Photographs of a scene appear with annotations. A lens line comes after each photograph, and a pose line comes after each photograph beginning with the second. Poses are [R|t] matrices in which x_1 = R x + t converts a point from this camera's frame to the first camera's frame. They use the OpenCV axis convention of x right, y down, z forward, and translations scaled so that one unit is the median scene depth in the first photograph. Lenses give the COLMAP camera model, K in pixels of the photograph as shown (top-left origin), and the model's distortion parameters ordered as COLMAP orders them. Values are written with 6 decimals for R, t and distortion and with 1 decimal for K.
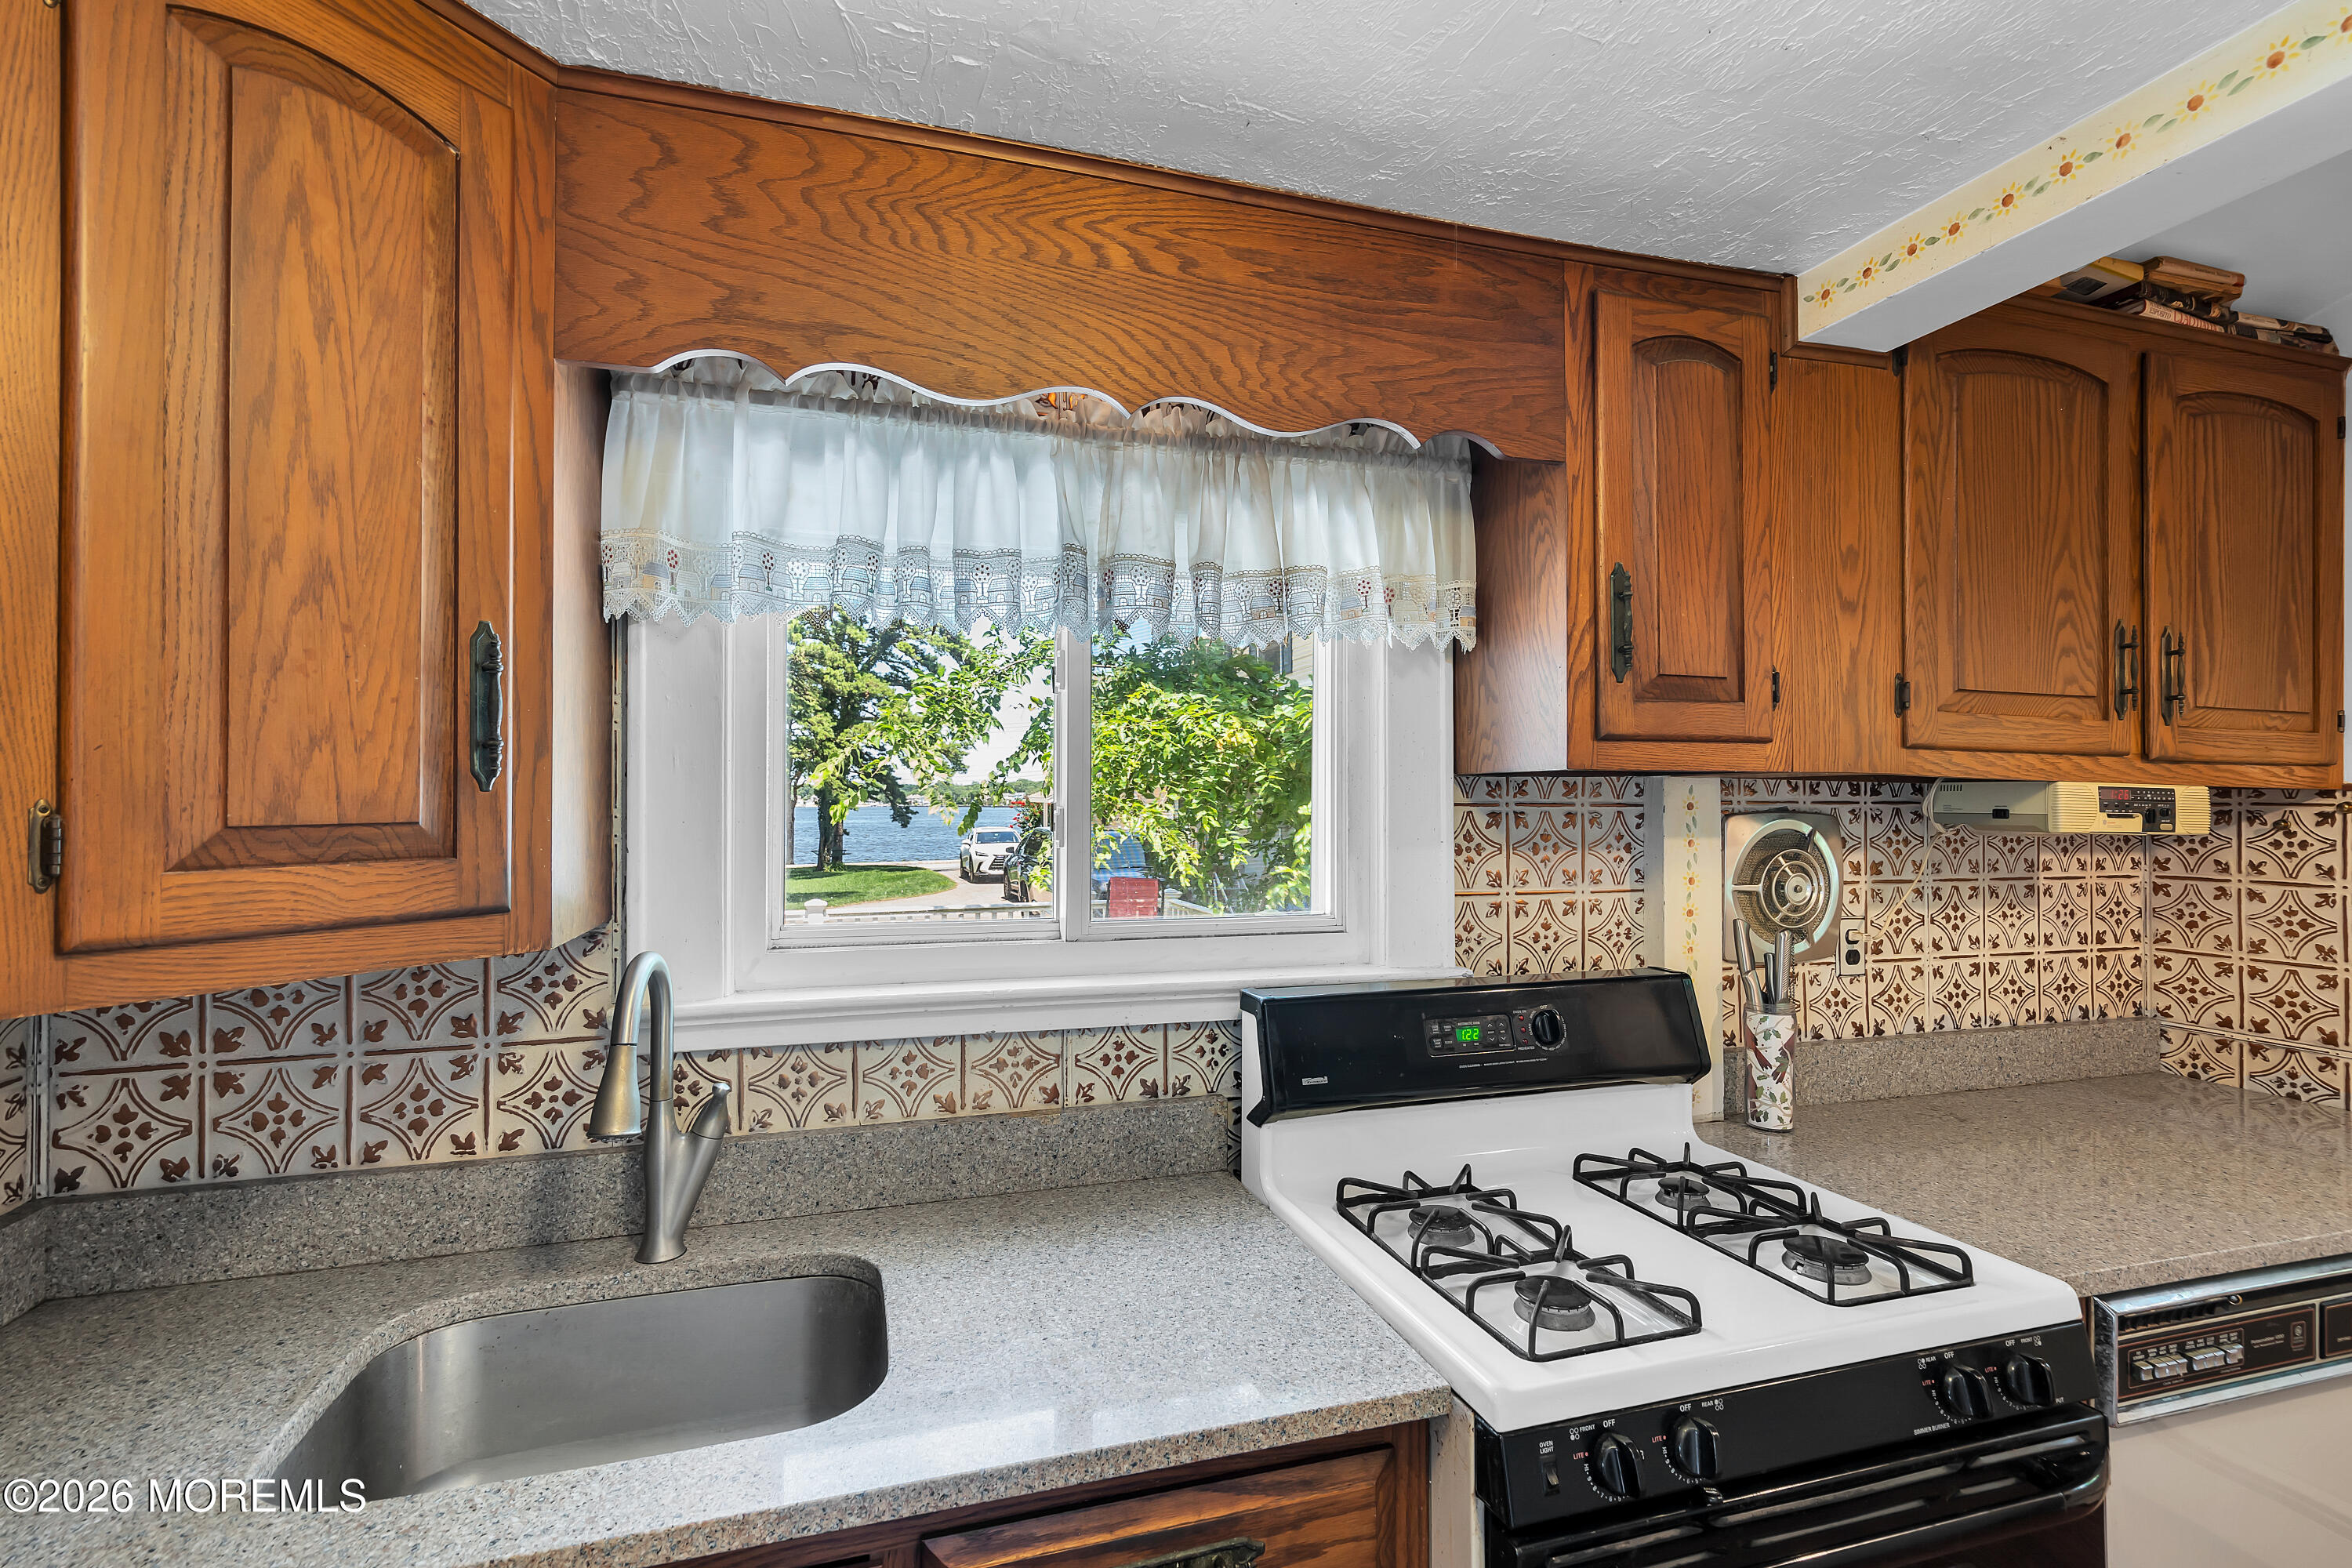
lens RADIAL K [[1070.8, 0, 1157.6], [0, 1070.8, 785.8], [0, 0, 1]] dist [0.000641, 0.004076]
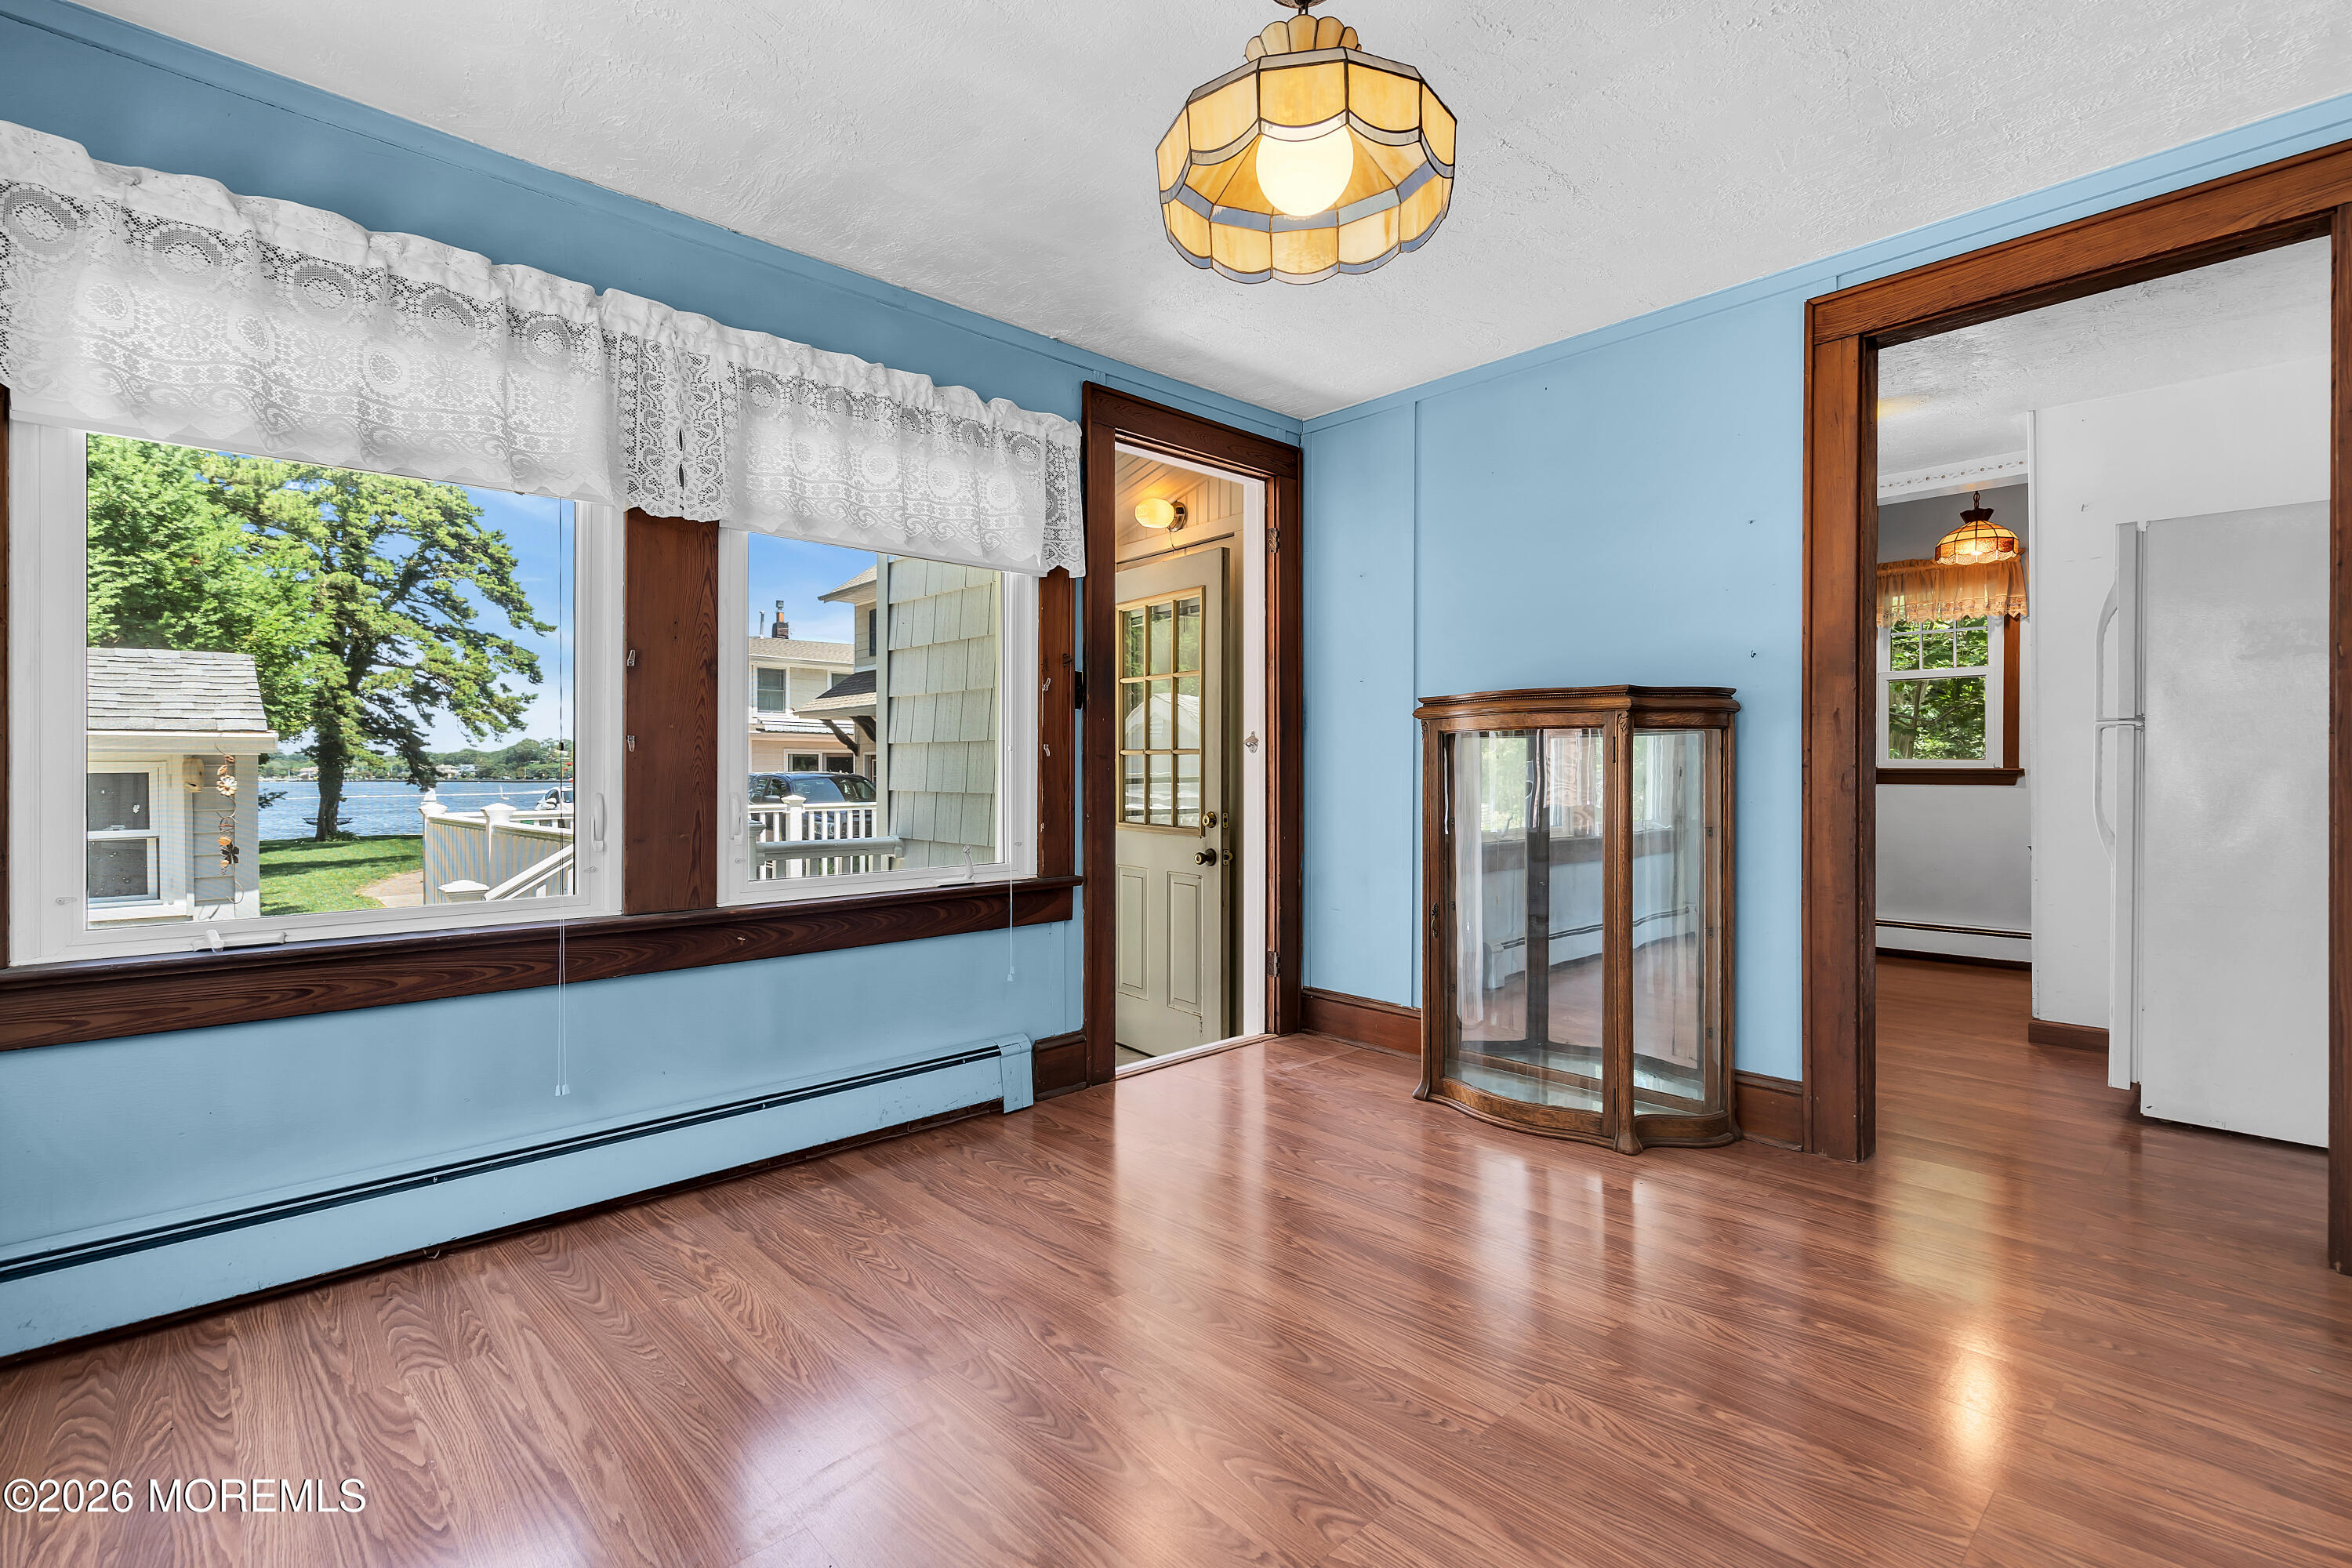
lens RADIAL K [[1072.9, 0, 1152.8], [0, 1072.9, 773.9], [0, 0, 1]] dist [0.000511, -0.000034]
pose [[0.901375, 0.001844, 0.433036, -2.478207], [-0.007062, 0.999921, 0.010442, 0.325251], [-0.432983, -0.012470, 0.901316, -1.442850]]
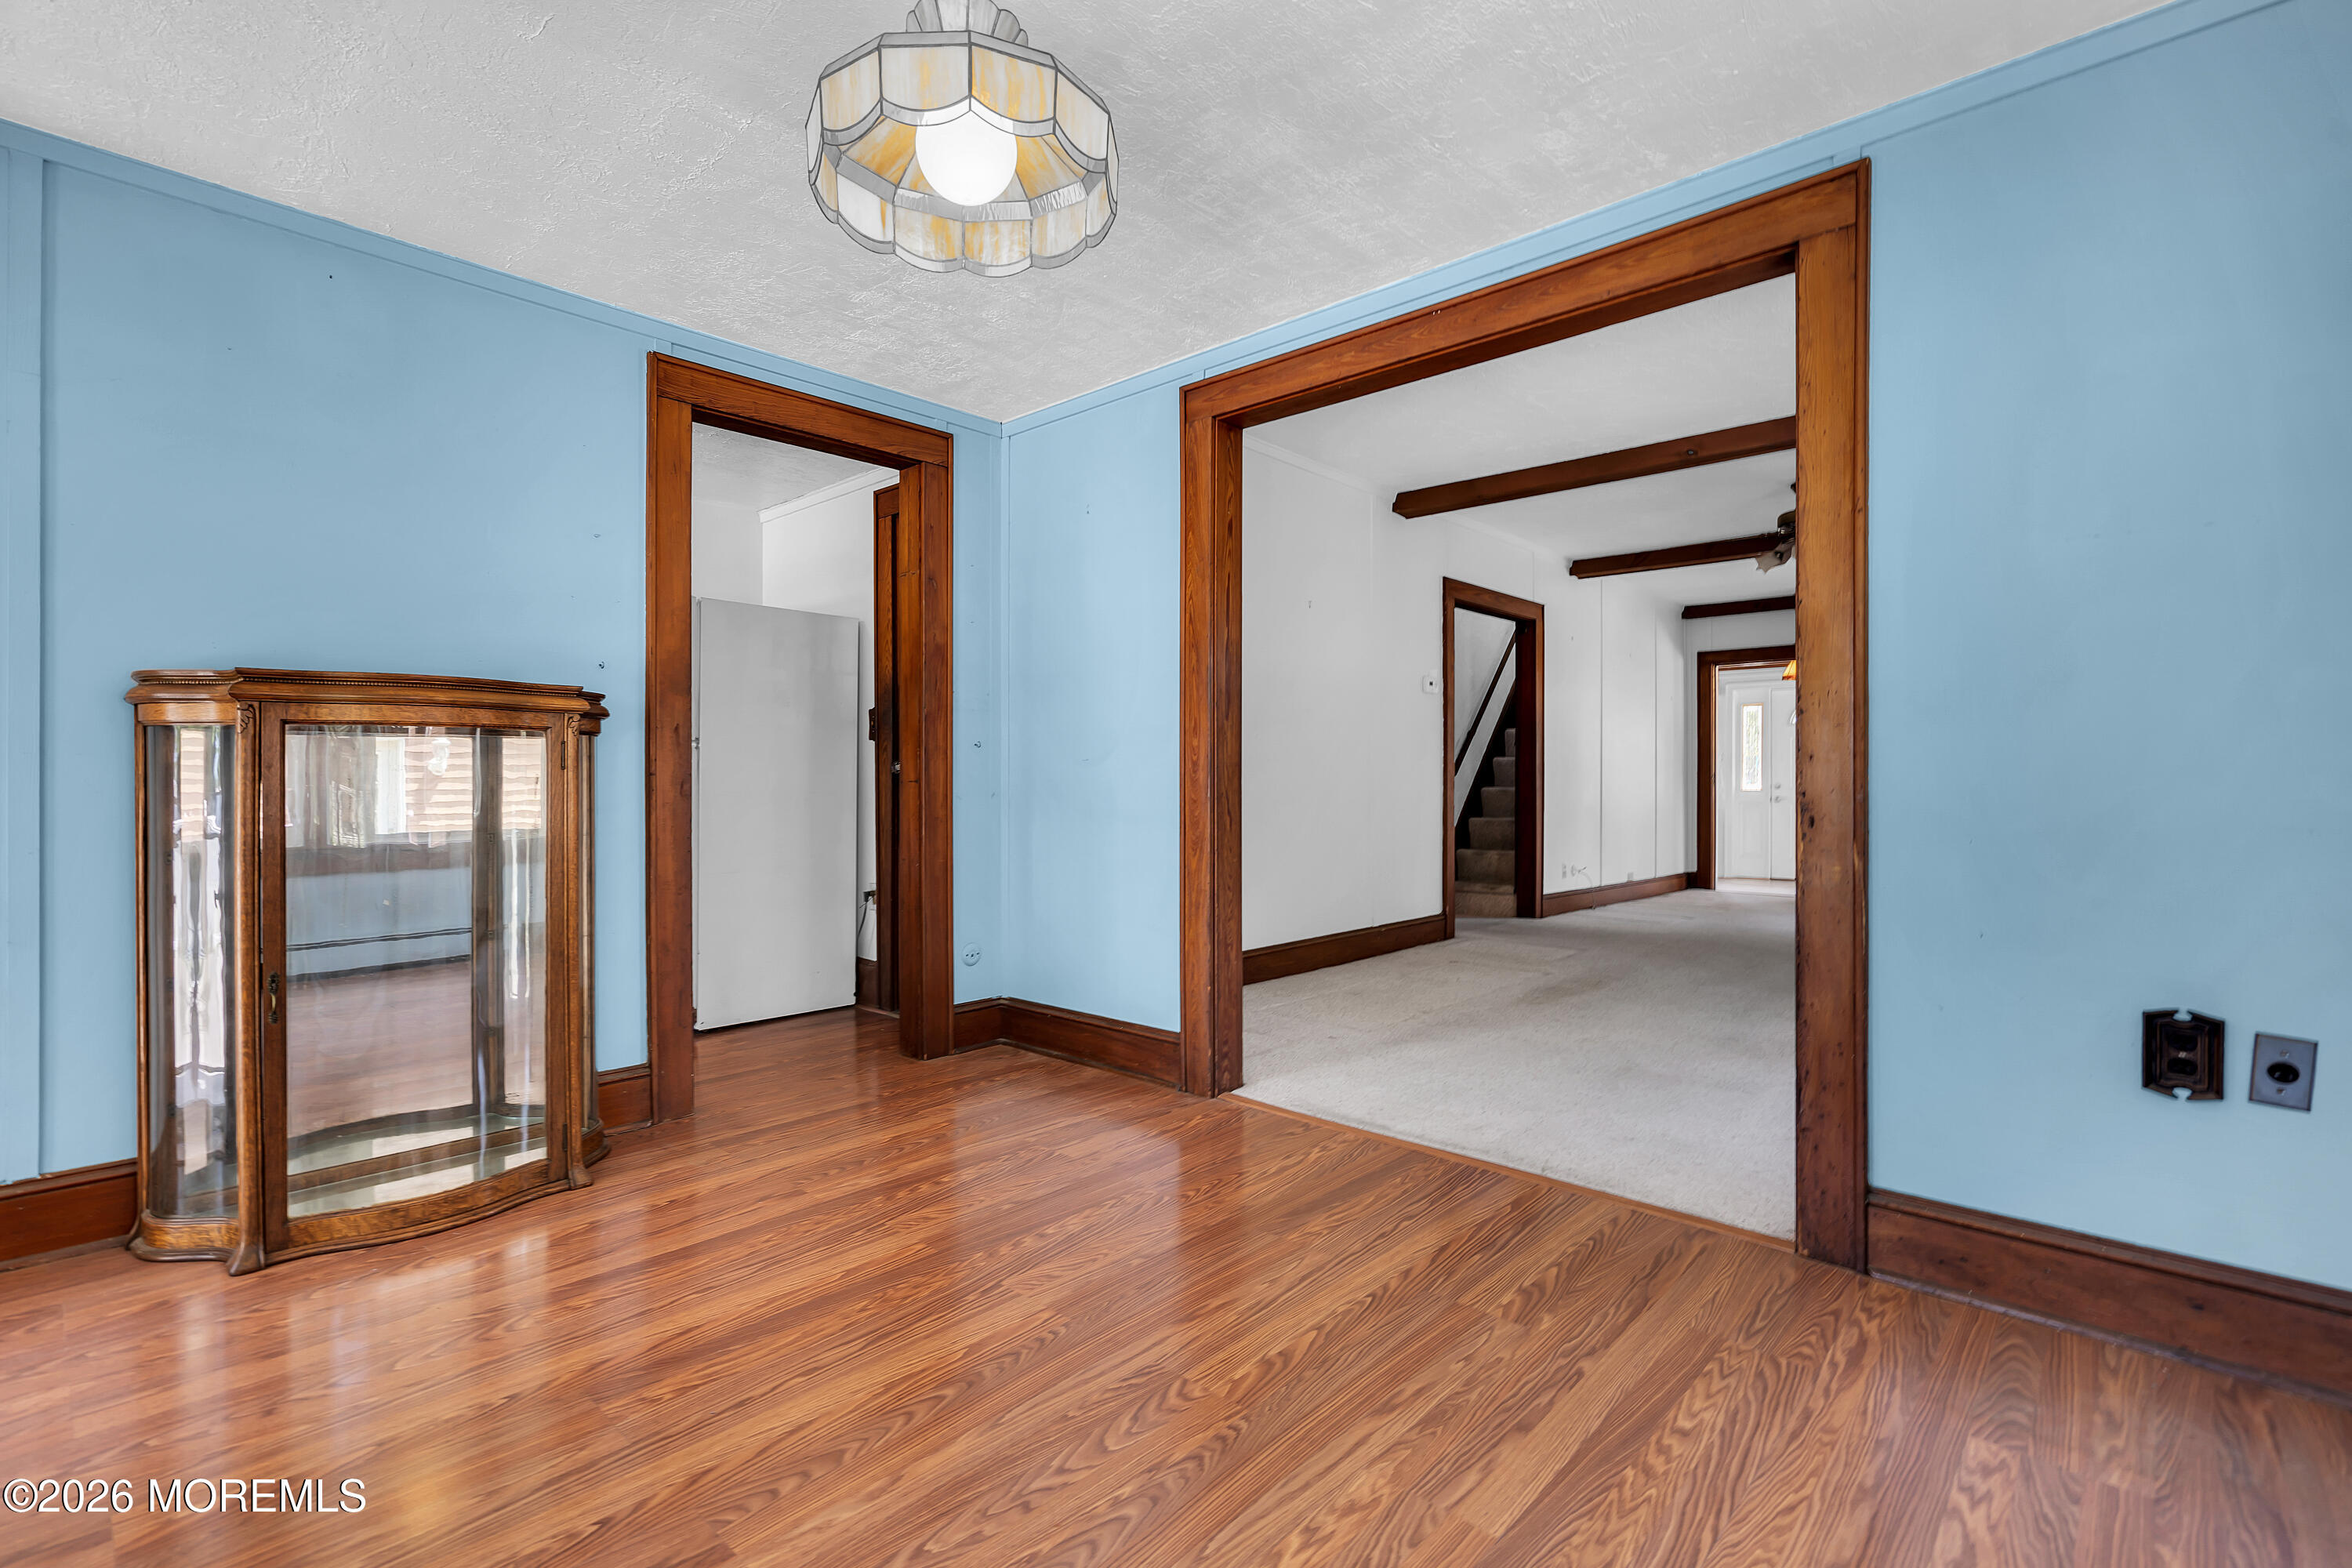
lens RADIAL K [[1068.1, 0, 1156.7], [0, 1068.1, 778.5], [0, 0, 1]] dist [0.001488, 0.000388]
pose [[-0.505380, 0.005420, 0.862880, -2.890840], [-0.006402, 0.999929, -0.010031, 0.345209], [-0.862873, -0.010594, -0.505309, -0.089608]]
